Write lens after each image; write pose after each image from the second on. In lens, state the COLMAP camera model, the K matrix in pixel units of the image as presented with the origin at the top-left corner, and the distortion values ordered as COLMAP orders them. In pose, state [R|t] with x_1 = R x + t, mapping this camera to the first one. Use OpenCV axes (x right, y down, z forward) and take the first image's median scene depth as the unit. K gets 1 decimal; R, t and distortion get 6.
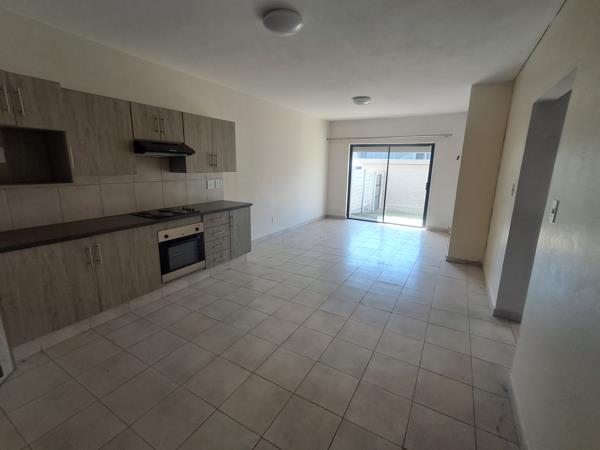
lens RADIAL K [[274.4, 0, 300.9], [0, 274.4, 225.7], [0, 0, 1]] dist [-0.004271, 0.000241]
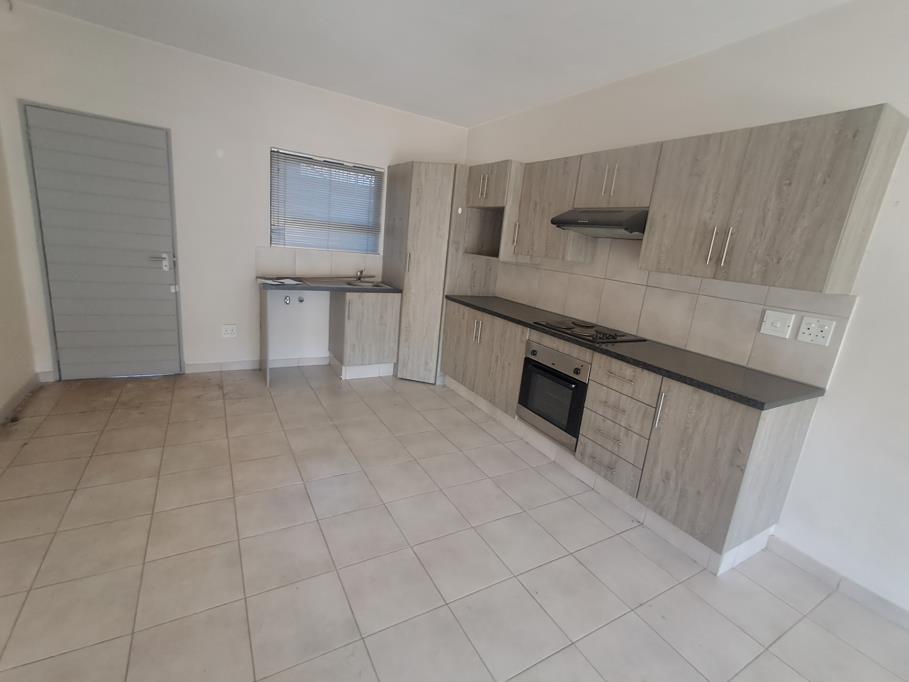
lens RADIAL K [[415.7, 0, 457.0], [0, 415.7, 338.5], [0, 0, 1]] dist [-0.004271, 0.000241]
pose [[-0.495235, 0.137214, -0.857854, 0.444102], [-0.295060, 0.902186, 0.314642, -0.248986], [0.817118, 0.408940, -0.406308, 1.235920]]
